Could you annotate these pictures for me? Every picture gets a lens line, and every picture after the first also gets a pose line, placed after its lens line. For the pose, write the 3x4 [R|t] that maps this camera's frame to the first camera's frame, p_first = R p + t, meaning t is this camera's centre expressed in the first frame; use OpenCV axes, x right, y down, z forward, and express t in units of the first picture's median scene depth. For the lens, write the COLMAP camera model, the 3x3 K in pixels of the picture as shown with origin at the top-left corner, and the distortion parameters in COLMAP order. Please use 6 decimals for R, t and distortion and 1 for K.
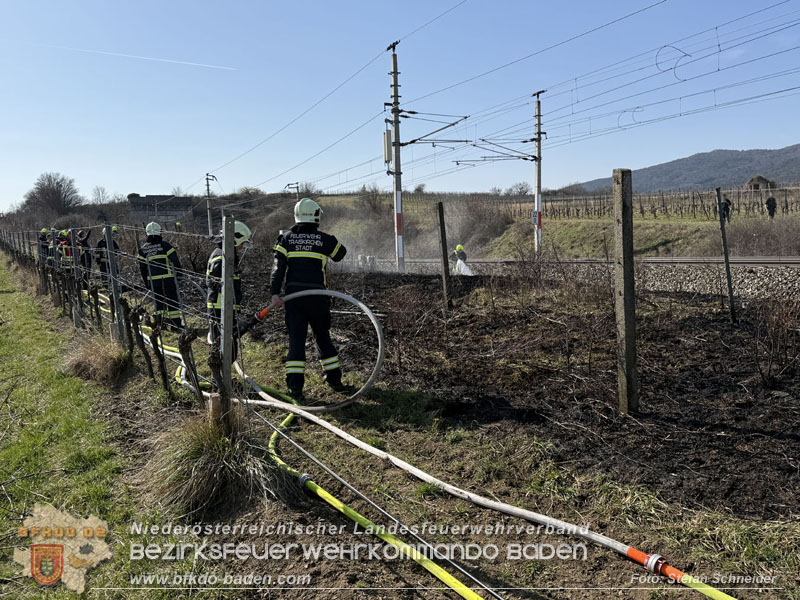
lens RADIAL K [[706.2, 0, 389.6], [0, 706.2, 312.2], [0, 0, 1]] dist [0.085902, -0.155595]
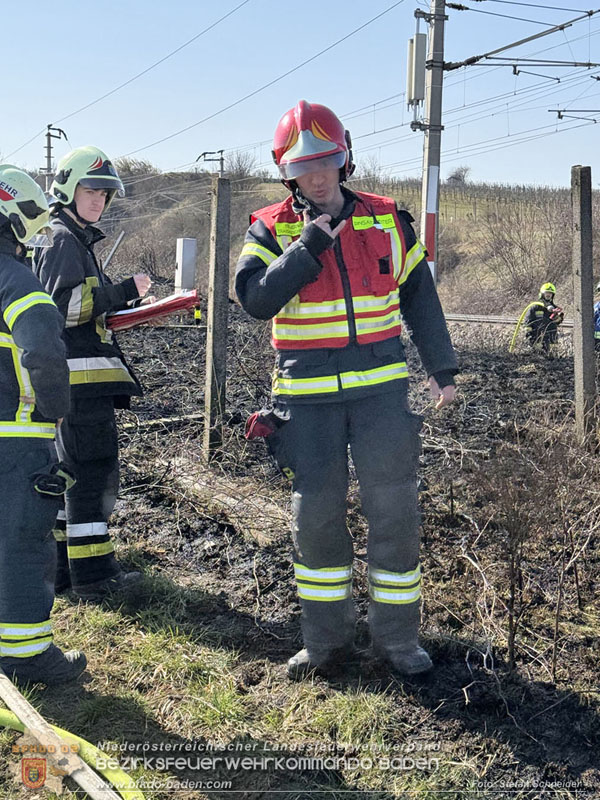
lens RADIAL K [[1350.5, 0, 261.4], [0, 1350.5, 408.1], [0, 0, 1]] dist [0.074661, 0.000000]
pose [[0.994134, 0.061063, -0.089264, -0.011149], [-0.061072, 0.998130, 0.002636, -0.007315], [0.089258, 0.002831, 0.996005, 0.101450]]
